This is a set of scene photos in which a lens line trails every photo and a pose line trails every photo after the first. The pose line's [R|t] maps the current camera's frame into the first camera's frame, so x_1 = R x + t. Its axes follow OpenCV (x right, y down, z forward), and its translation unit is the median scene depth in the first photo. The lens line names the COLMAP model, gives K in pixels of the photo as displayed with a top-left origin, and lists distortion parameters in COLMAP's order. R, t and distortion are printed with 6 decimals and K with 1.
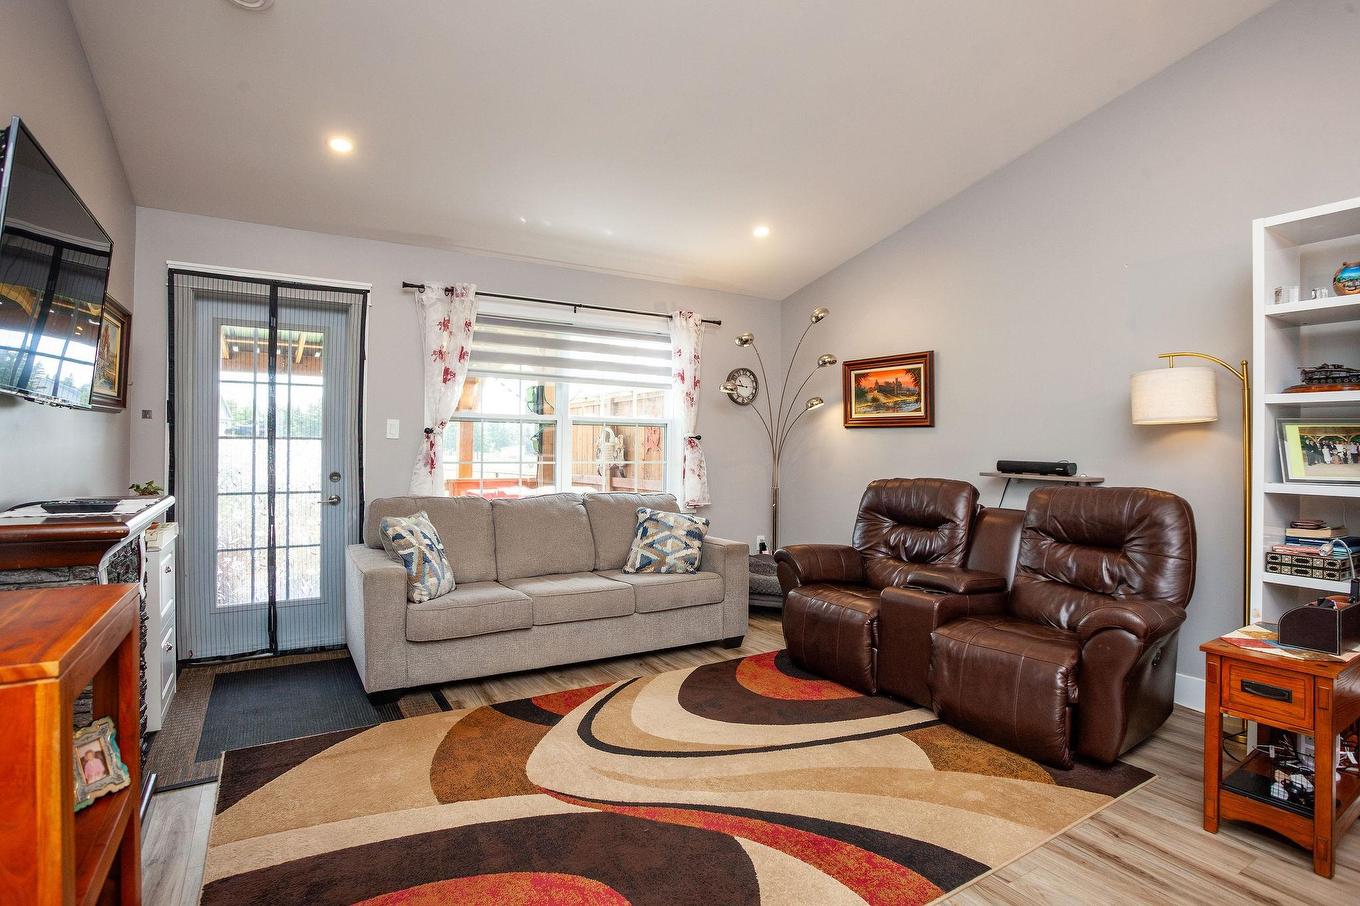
lens RADIAL K [[663.4, 0, 655.7], [0, 663.4, 457.2], [0, 0, 1]] dist [-0.042212, 0.015838]
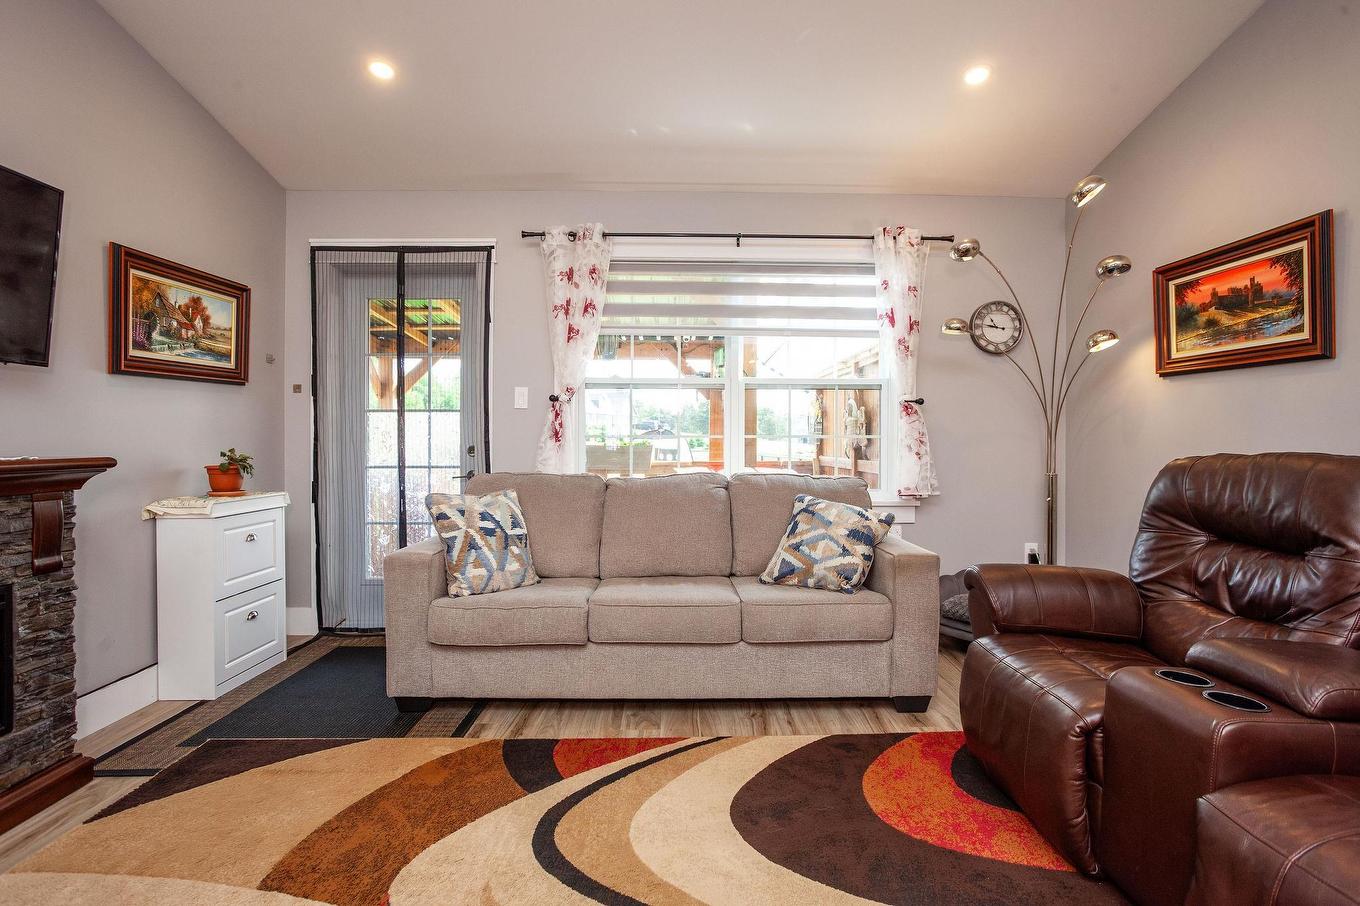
lens RADIAL K [[663.4, 0, 663.6], [0, 663.4, 449.7], [0, 0, 1]] dist [-0.042212, 0.015838]
pose [[0.878186, 0.000813, -0.478318, 0.215499], [0.001056, 0.999993, 0.003639, 0.026023], [0.478317, -0.003700, 0.878179, 0.317792]]
